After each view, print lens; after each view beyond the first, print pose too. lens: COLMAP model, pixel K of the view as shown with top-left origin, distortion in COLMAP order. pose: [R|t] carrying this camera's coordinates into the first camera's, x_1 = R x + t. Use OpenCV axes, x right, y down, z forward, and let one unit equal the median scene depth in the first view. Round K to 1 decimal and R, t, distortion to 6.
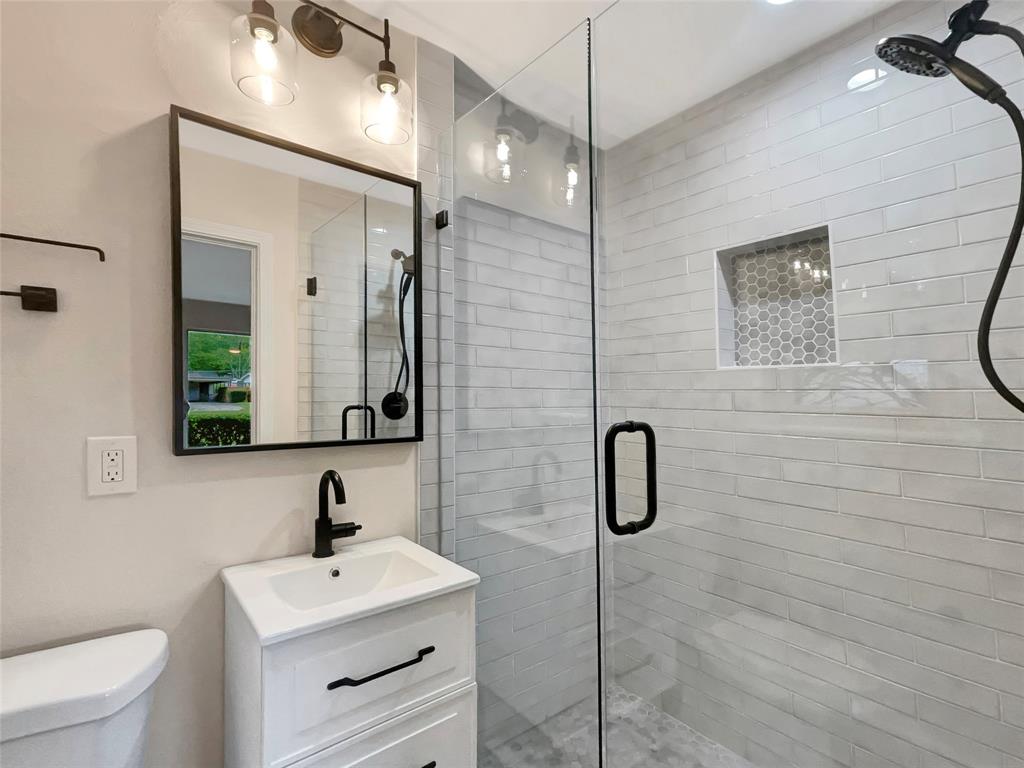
lens RADIAL K [[457.1, 0, 479.1], [0, 457.1, 388.0], [0, 0, 1]] dist [-0.003141, 0.000064]
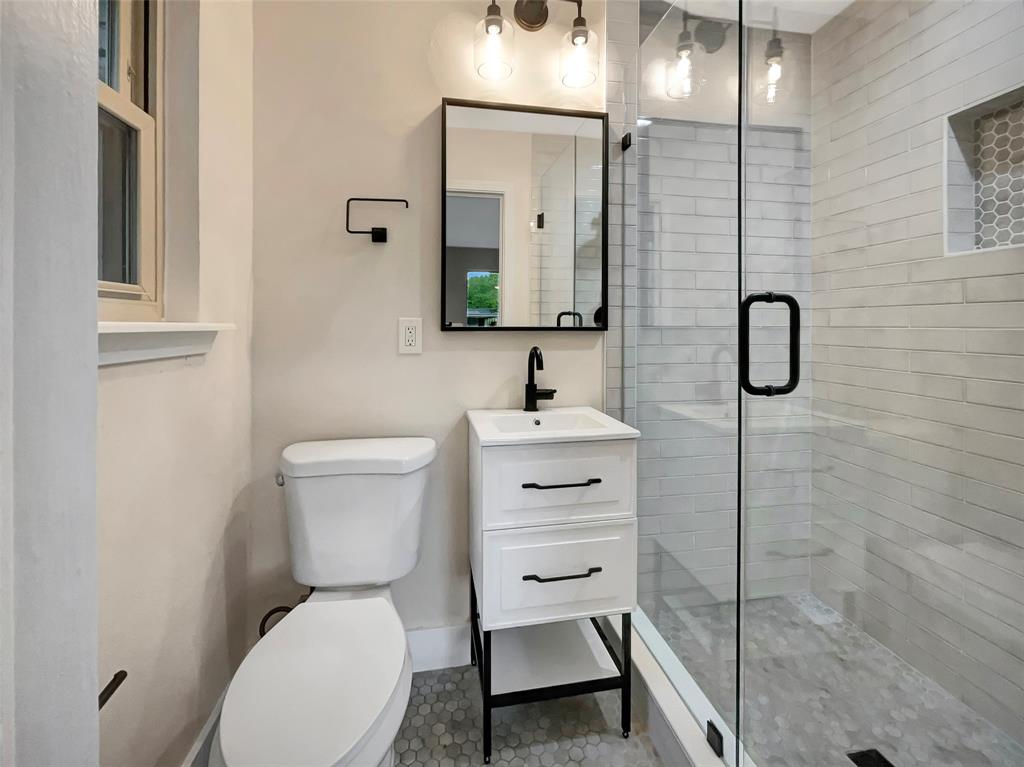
lens RADIAL K [[426.2, 0, 505.8], [0, 426.2, 362.7], [0, 0, 1]] dist [0.000389, 0.000352]
pose [[0.877651, 0.048340, -0.476856, 0.195951], [-0.015310, 0.997221, 0.072913, 0.126789], [0.479055, -0.056692, 0.875952, -0.153246]]
